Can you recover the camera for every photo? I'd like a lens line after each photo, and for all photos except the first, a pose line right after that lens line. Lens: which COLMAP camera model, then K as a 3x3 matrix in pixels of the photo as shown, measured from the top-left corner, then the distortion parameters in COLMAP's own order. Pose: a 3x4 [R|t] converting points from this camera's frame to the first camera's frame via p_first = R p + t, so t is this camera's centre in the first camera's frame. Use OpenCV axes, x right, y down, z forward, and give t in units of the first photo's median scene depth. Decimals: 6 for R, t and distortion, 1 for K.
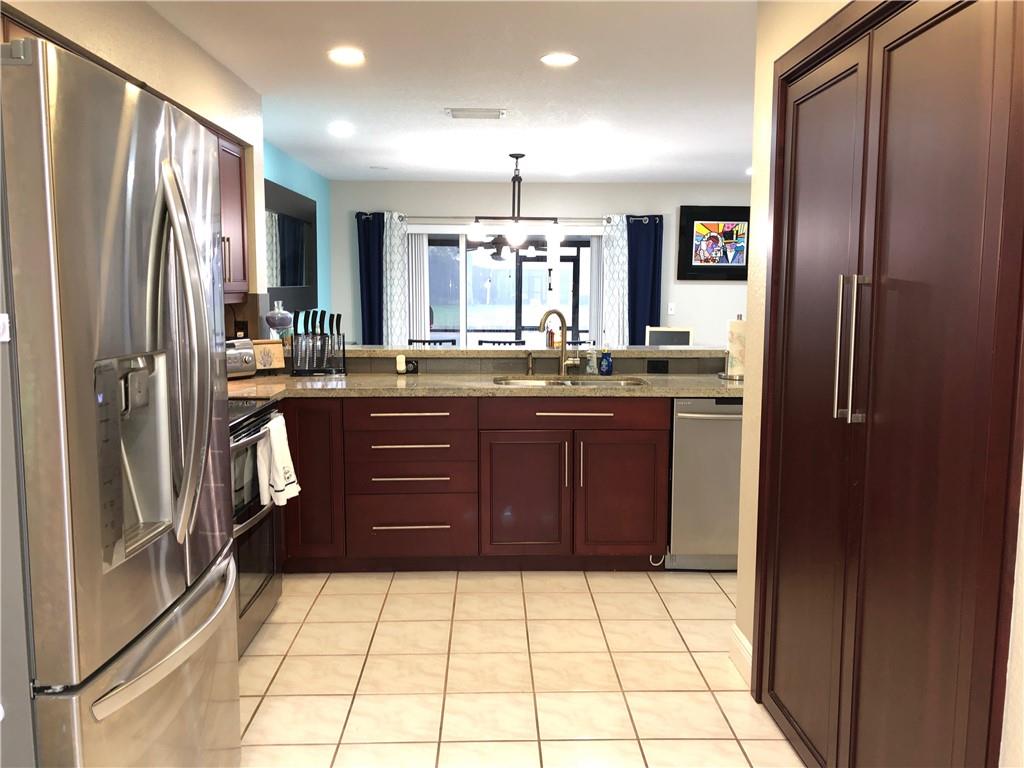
lens RADIAL K [[837.5, 0, 512.0], [0, 837.5, 384.0], [0, 0, 1]] dist [0.047462, -0.139328]
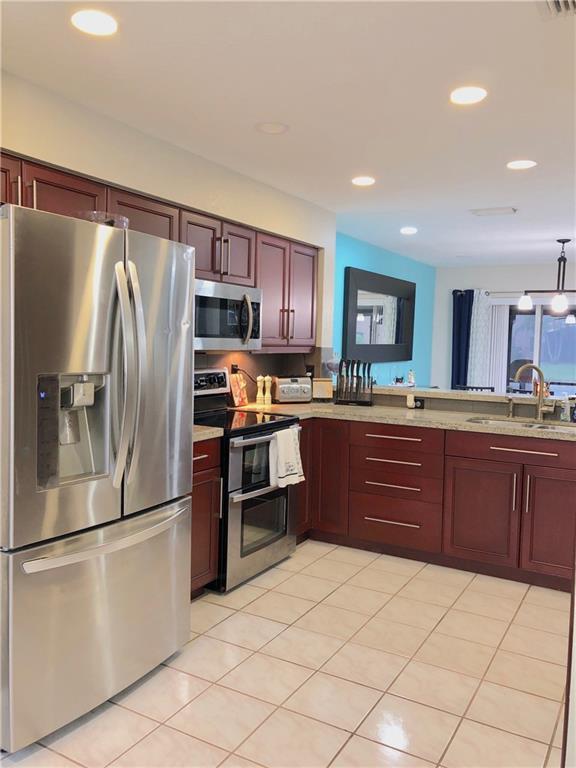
lens RADIAL K [[628.1, 0, 288.0], [0, 628.1, 384.0], [0, 0, 1]] dist [0.047462, -0.139328]
pose [[0.844963, 0.053251, -0.532167, 0.239101], [-0.083127, 0.996015, -0.032322, -0.002246], [0.528325, 0.071548, 0.846022, 0.041809]]
